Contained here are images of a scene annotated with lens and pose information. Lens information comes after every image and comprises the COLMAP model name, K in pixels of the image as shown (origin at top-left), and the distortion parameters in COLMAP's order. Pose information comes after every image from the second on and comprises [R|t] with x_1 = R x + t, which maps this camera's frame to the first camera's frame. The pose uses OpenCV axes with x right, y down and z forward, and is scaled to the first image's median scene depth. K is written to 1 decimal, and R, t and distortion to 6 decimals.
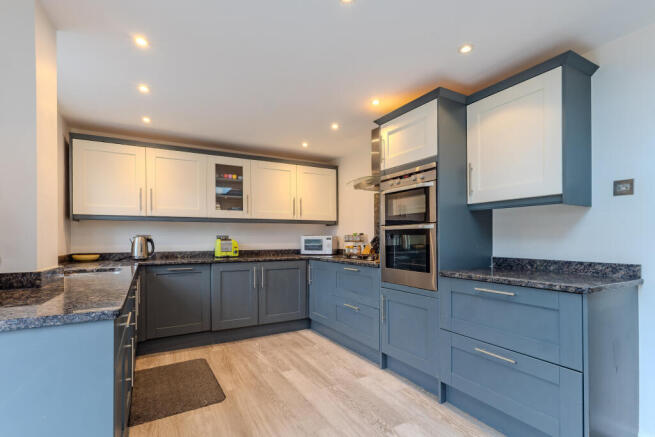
lens RADIAL K [[309.6, 0, 320.3], [0, 309.6, 237.0], [0, 0, 1]] dist [-0.006539, -0.000566]
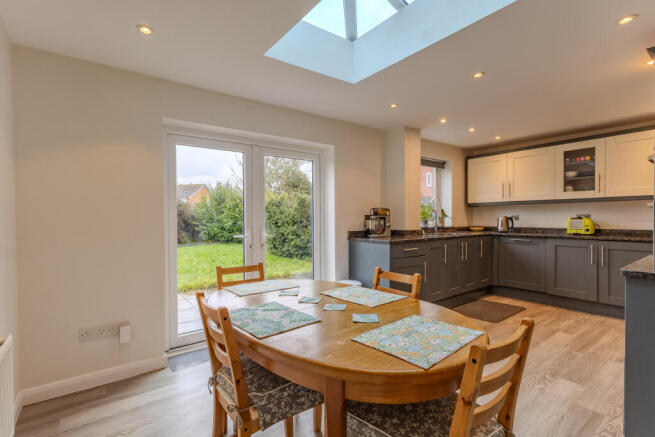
lens RADIAL K [[309.6, 0, 327.3], [0, 309.6, 218.9], [0, 0, 1]] dist [-0.006539, -0.000566]
pose [[0.144595, 0.005101, -0.989478, 0.647360], [0.009385, 0.999935, 0.006526, -0.004729], [0.989446, -0.010230, 0.144538, -0.024891]]
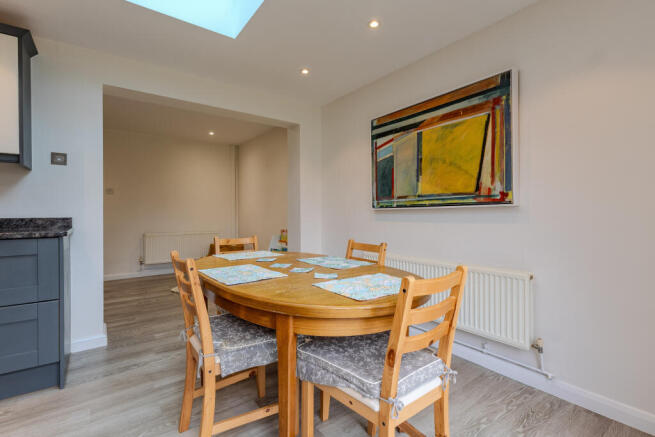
lens RADIAL K [[309.6, 0, 327.6], [0, 309.6, 215.5], [0, 0, 1]] dist [-0.006539, -0.000566]
pose [[-0.129298, -0.004235, 0.991597, -1.002500], [-0.006387, 0.999974, 0.003438, 0.148665], [-0.991585, -0.005889, -0.129322, 0.113773]]
